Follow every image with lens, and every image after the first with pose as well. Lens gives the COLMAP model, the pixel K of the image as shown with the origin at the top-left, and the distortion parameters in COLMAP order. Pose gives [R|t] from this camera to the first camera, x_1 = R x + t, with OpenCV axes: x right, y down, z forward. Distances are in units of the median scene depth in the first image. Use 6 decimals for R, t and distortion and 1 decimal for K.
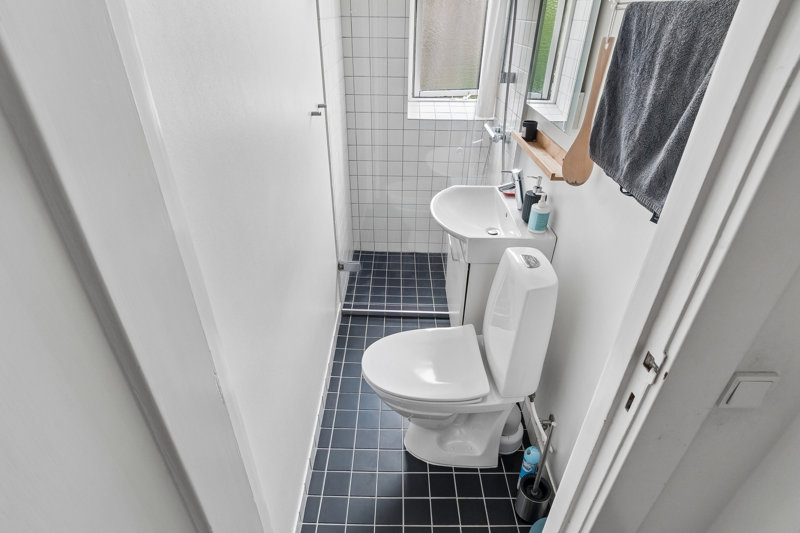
lens RADIAL K [[419.3, 0, 389.1], [0, 419.3, 266.8], [0, 0, 1]] dist [-0.005726, -0.001772]
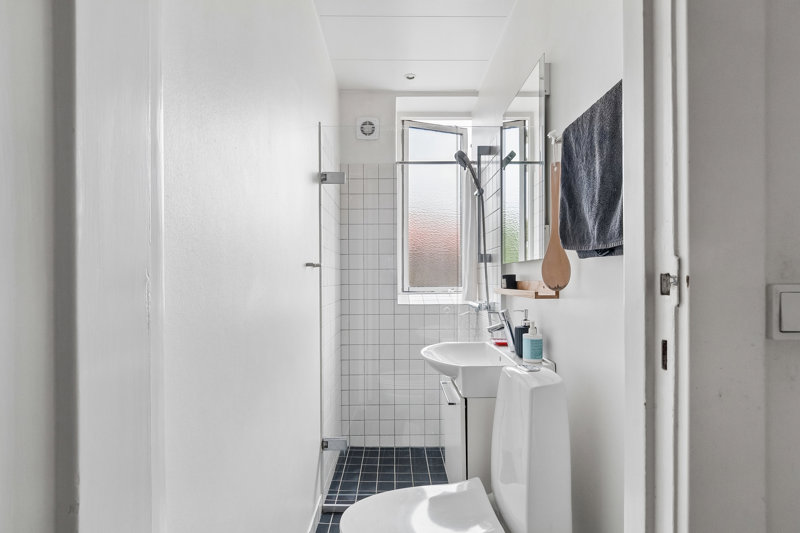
lens RADIAL K [[416.3, 0, 403.1], [0, 416.3, 273.2], [0, 0, 1]] dist [0.005227, -0.002545]
pose [[0.998880, -0.004244, 0.047134, 0.008475], [0.028370, 0.850869, -0.524612, 0.152098], [-0.037878, 0.525361, 0.850036, 0.064004]]
